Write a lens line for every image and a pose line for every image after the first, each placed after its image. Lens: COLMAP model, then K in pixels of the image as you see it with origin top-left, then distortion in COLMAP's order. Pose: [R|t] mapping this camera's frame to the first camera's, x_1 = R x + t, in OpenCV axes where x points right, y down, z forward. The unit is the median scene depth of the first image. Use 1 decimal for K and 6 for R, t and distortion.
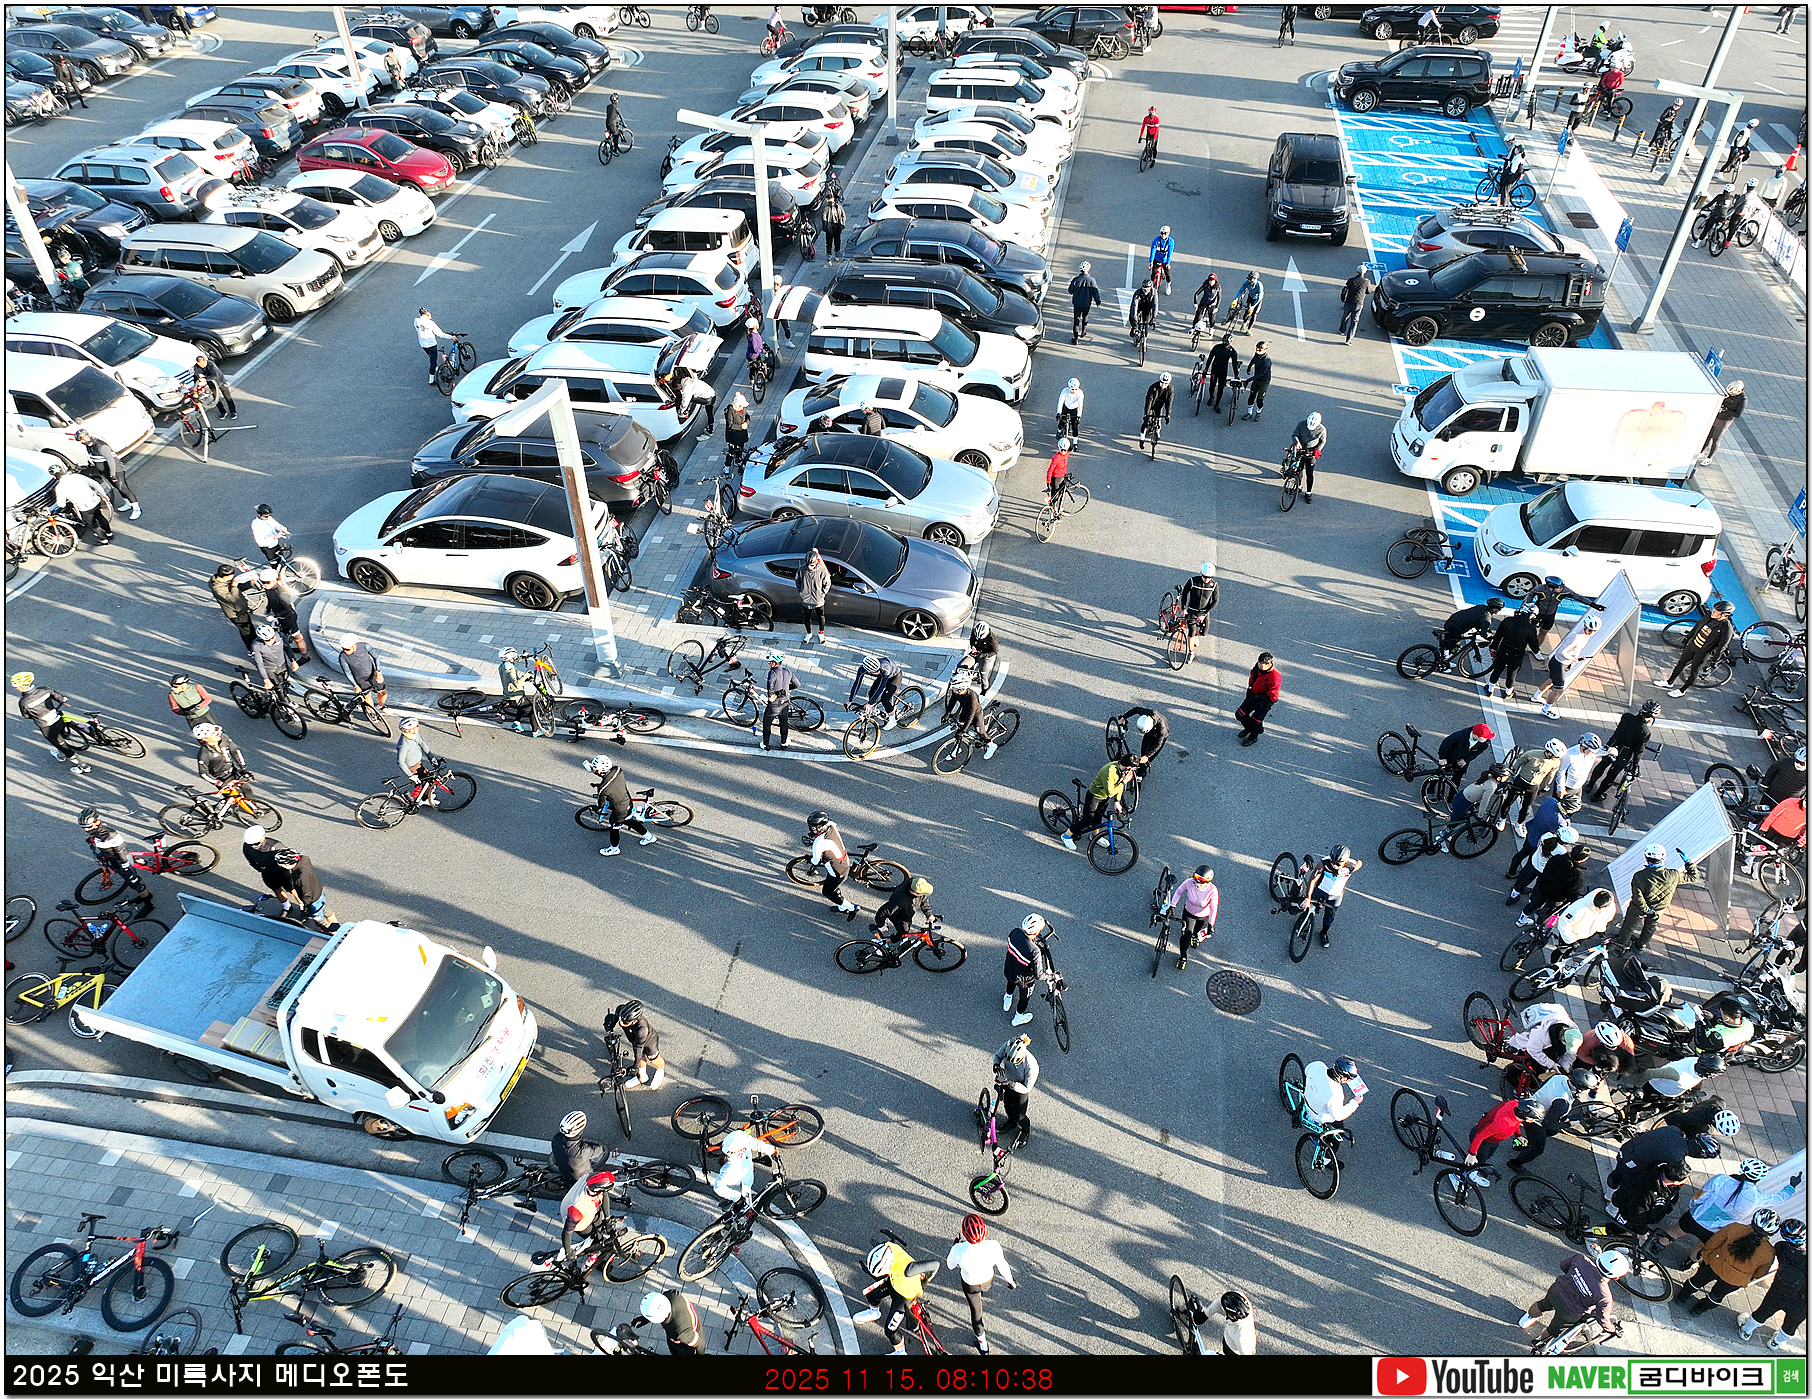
lens RADIAL K [[1257.0, 0, 912.9], [0, 1257.0, 686.4], [0, 0, 1]] dist [-0.000932, 0.017695]
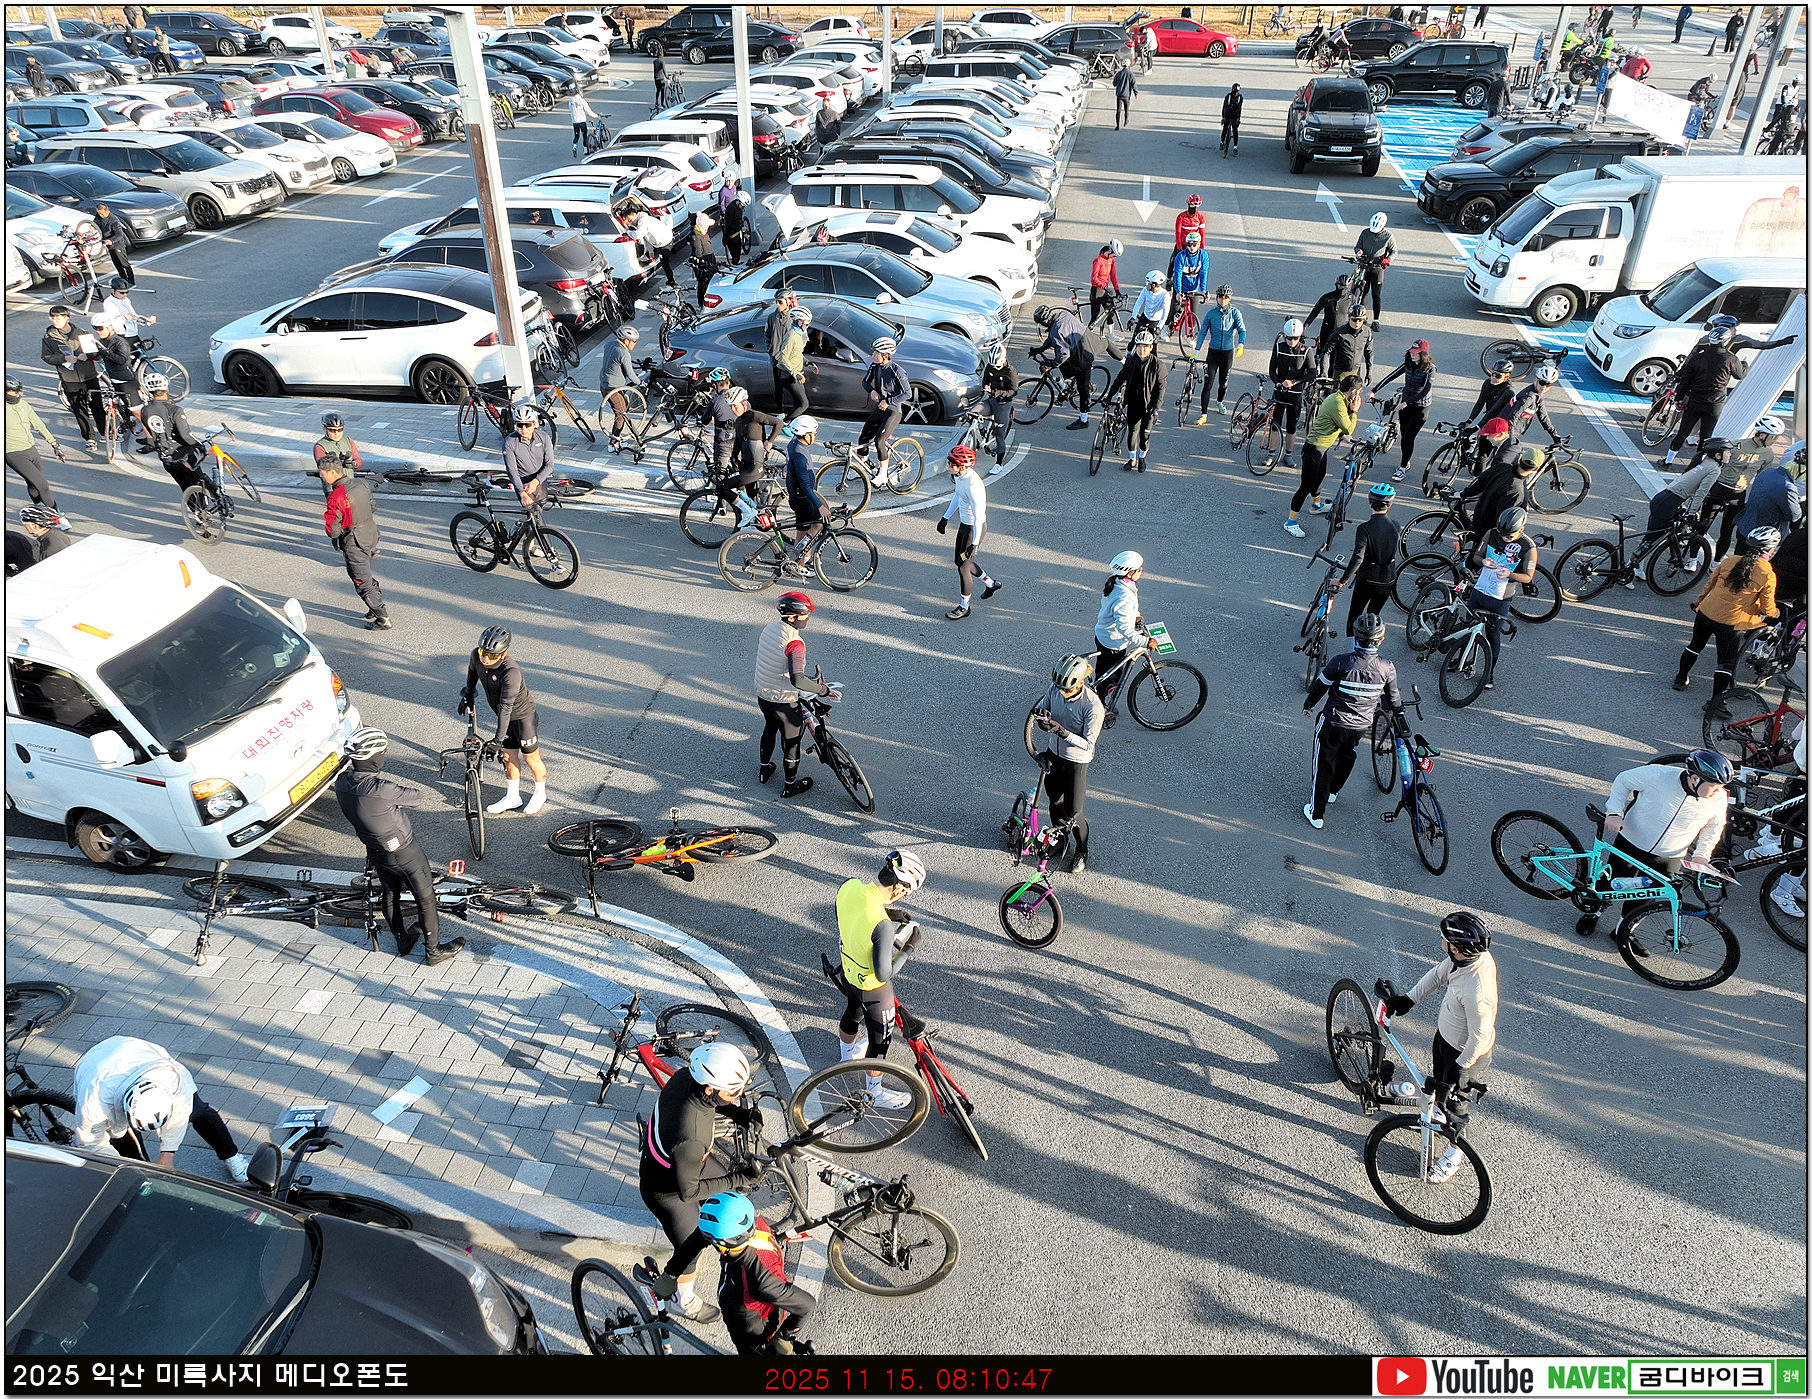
lens RADIAL K [[1257.0, 0, 912.5], [0, 1257.0, 693.6], [0, 0, 1]] dist [-0.000932, 0.017695]
pose [[0.999995, -0.000931, 0.003049, -0.000659], [0.001327, 0.991165, -0.132626, 0.191294], [-0.002898, 0.132629, 0.991162, 0.176371]]
